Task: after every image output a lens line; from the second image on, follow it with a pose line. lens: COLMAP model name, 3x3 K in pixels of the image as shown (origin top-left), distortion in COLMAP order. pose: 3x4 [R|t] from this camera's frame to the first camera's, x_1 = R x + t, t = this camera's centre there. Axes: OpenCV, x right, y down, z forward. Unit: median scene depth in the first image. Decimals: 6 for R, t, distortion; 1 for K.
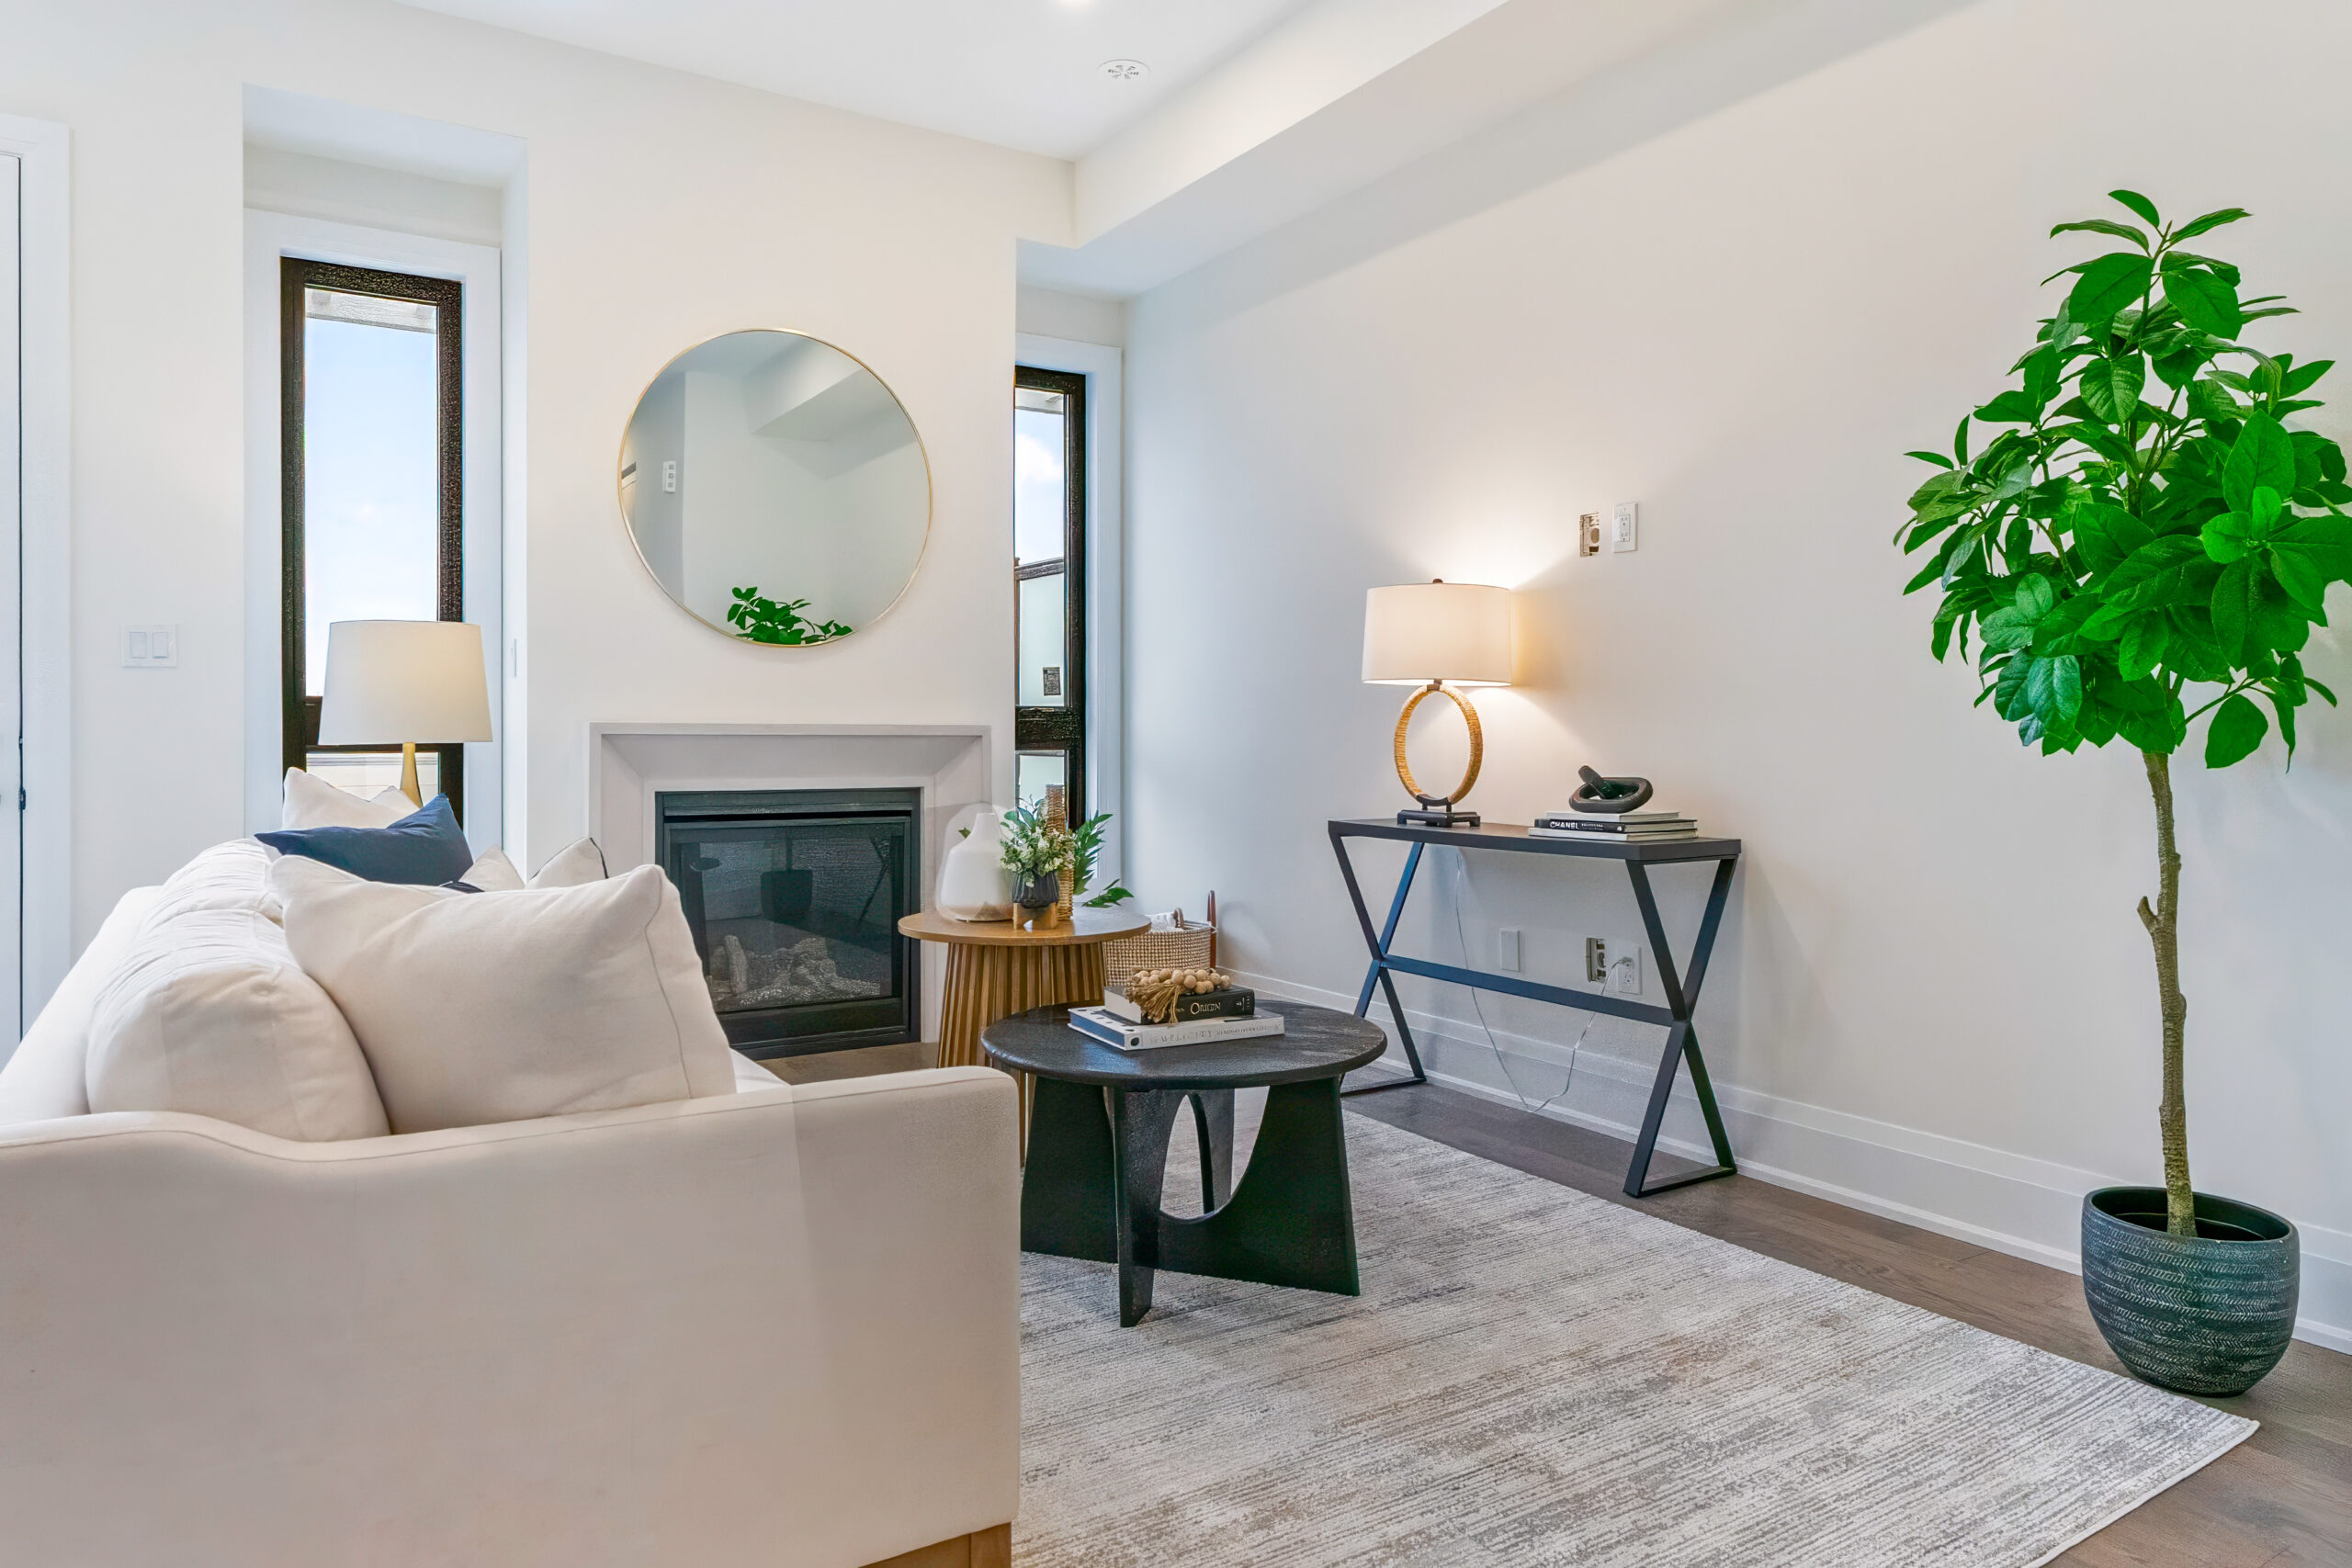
lens RADIAL K [[1481.5, 0, 1183.1], [0, 1481.5, 736.8], [0, 0, 1]] dist [-0.000835, 0.000373]
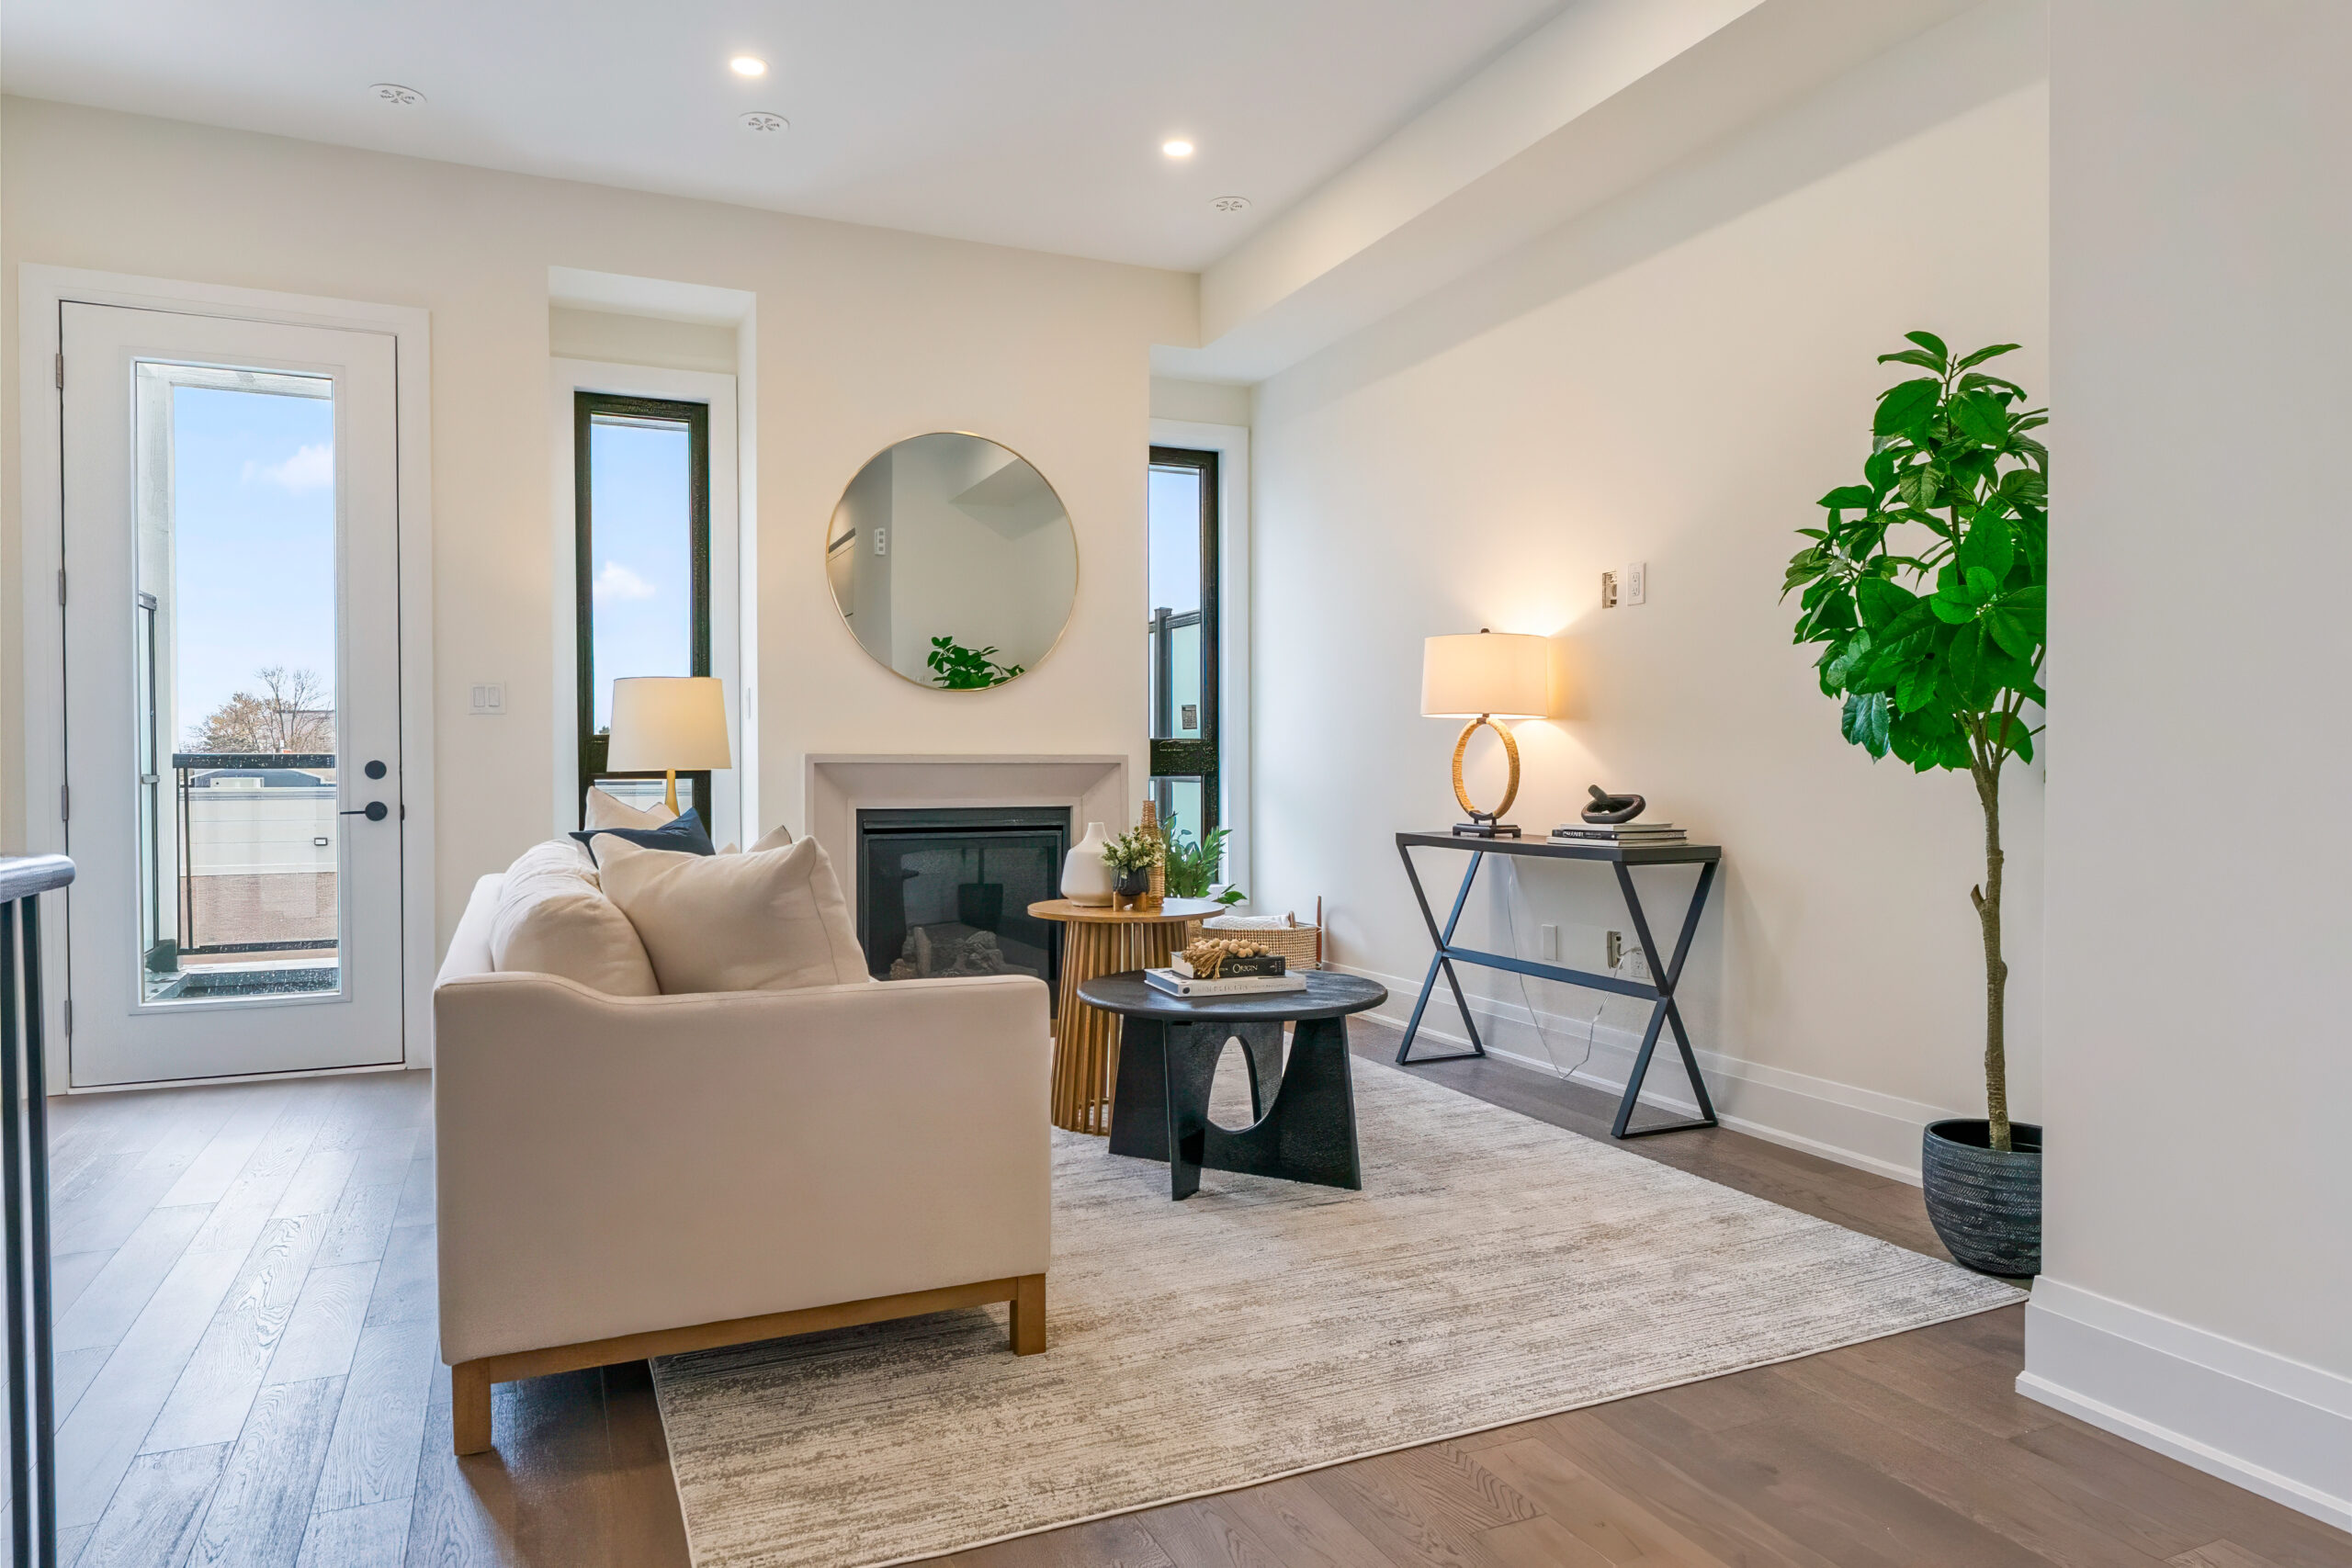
lens RADIAL K [[1446.6, 0, 1176.0], [0, 1446.6, 784.0], [0, 0, 1]] dist [-0.000638, 0.001277]
pose [[0.989482, -0.002000, -0.144639, 0.111349], [0.003566, 0.999938, 0.010567, 0.005465], [0.144609, -0.010971, 0.989428, -0.214050]]
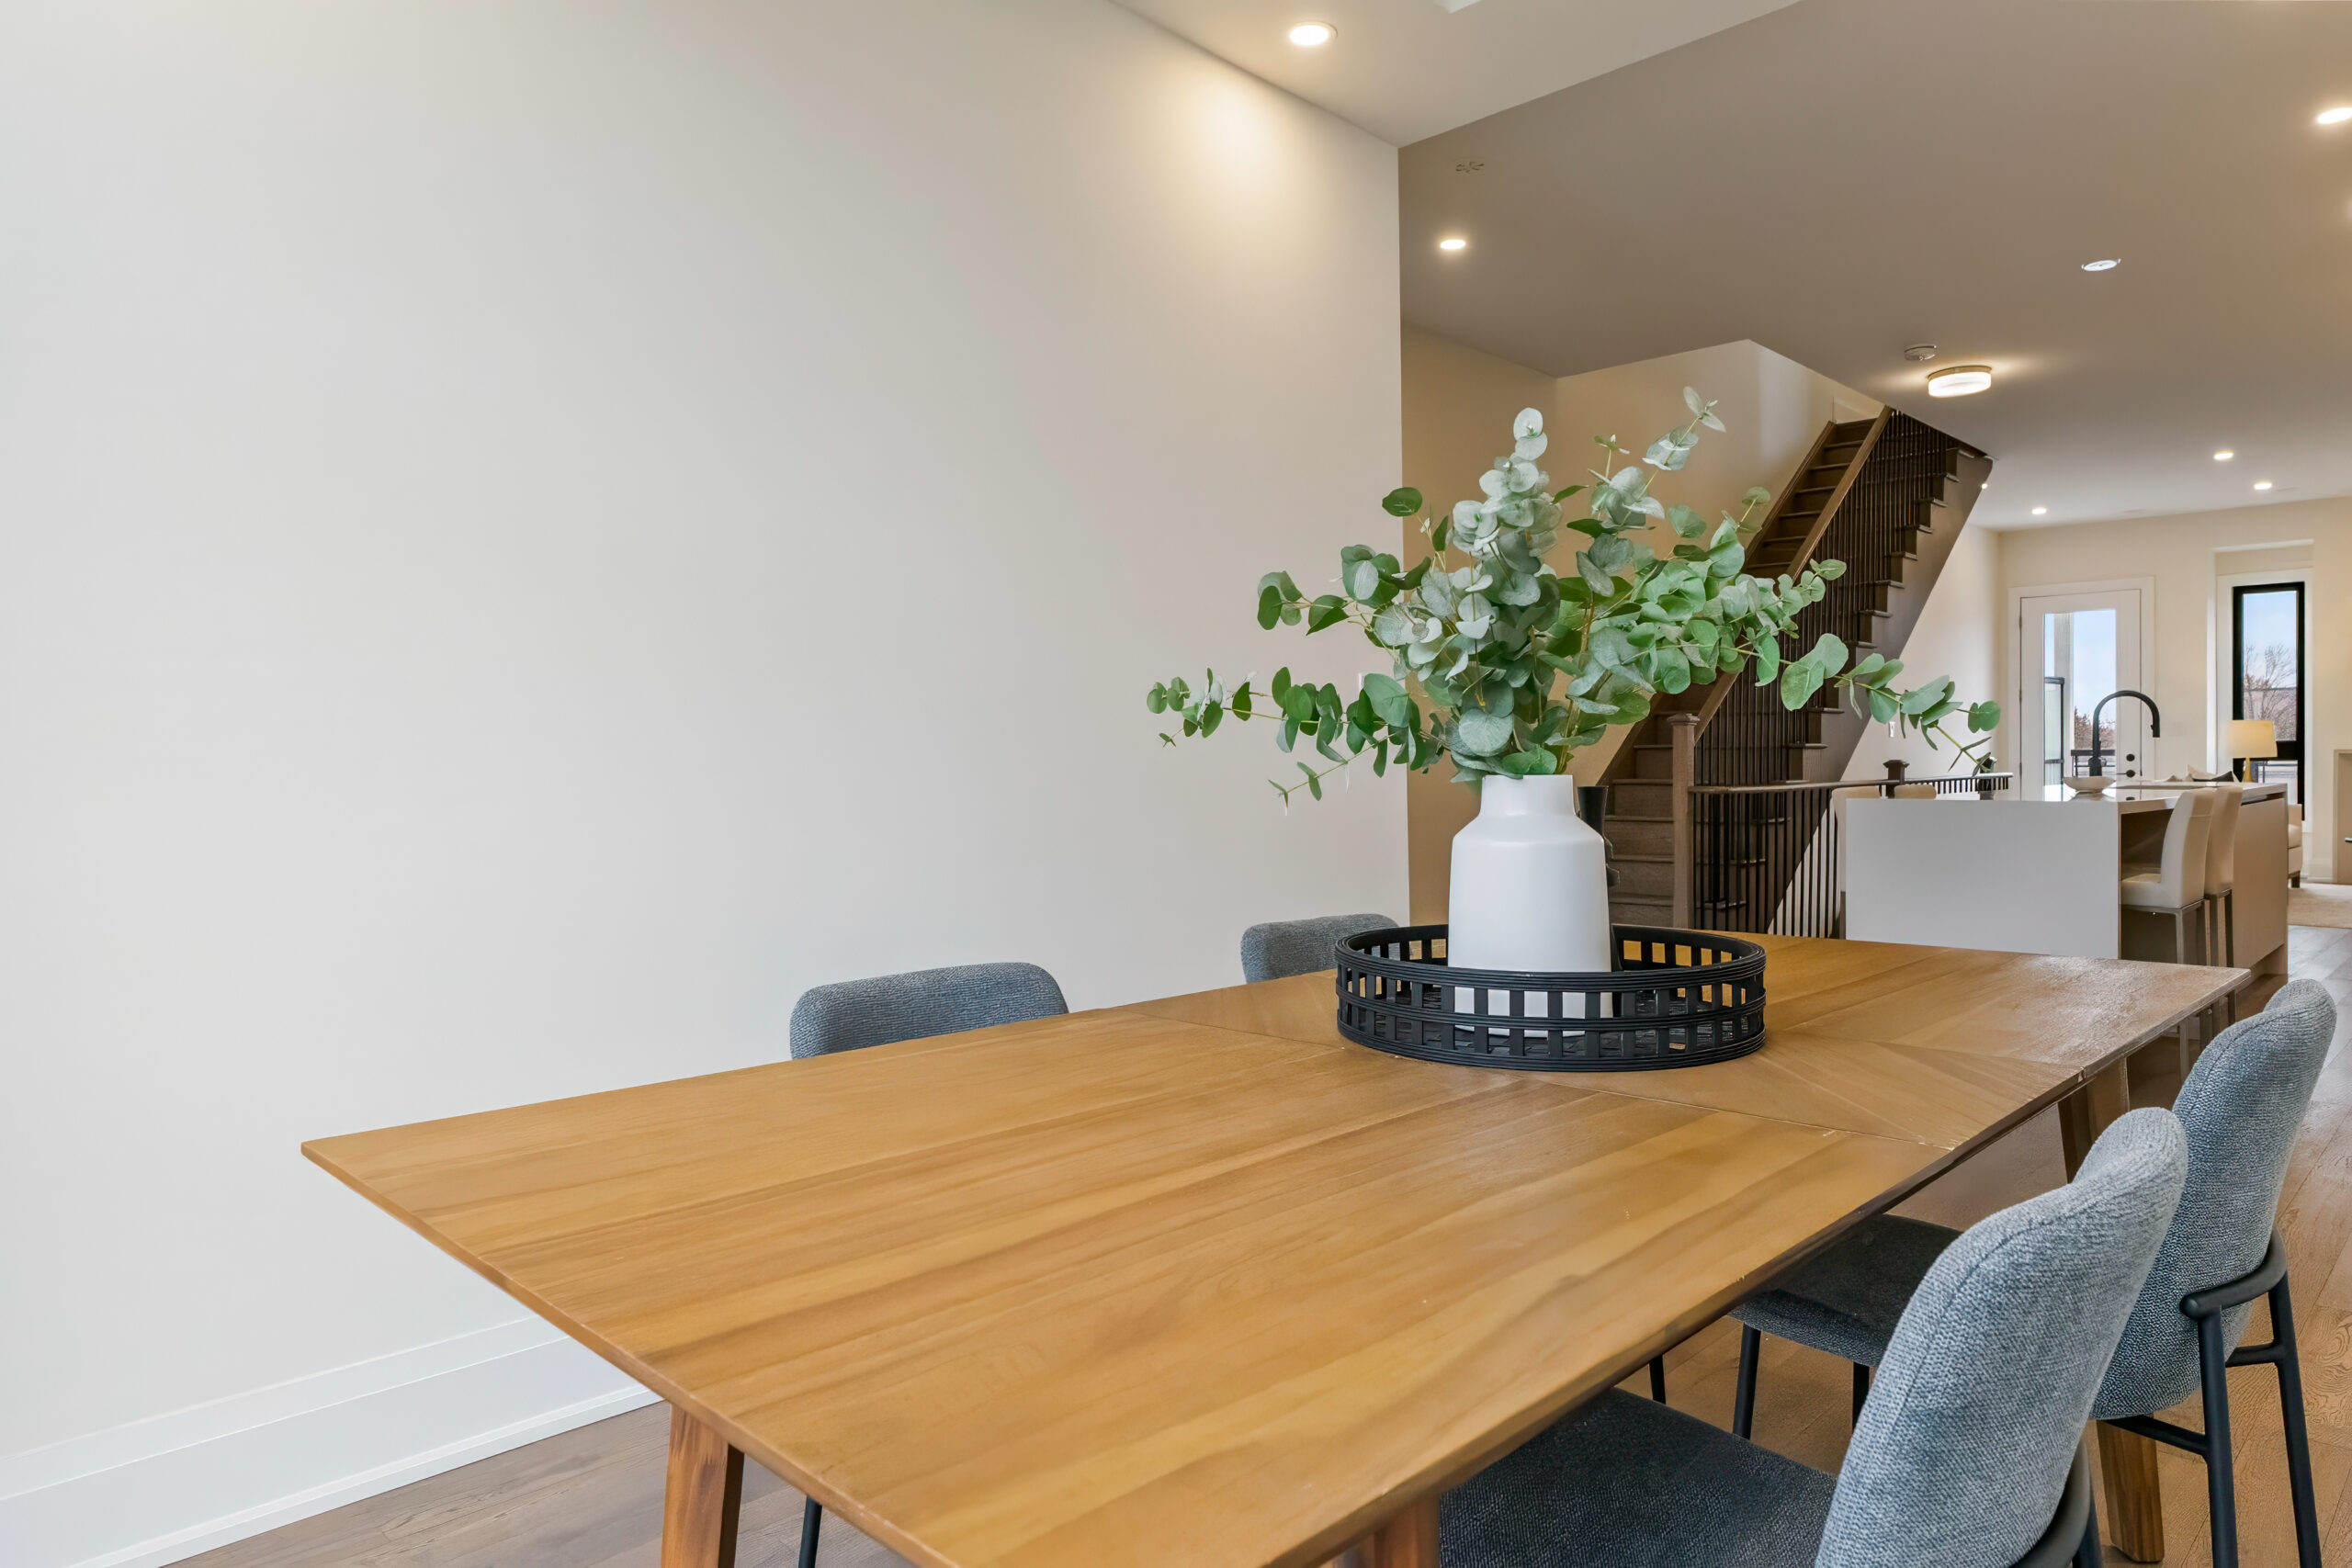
lens RADIAL K [[1446.6, 0, 1176.0], [0, 1446.6, 784.0], [0, 0, 1]] dist [-0.000638, 0.001277]
pose [[0.227680, 0.012778, -0.973652, 2.126616], [0.009880, 0.999832, 0.015432, -0.009639], [0.973686, -0.013133, 0.227515, -2.094806]]
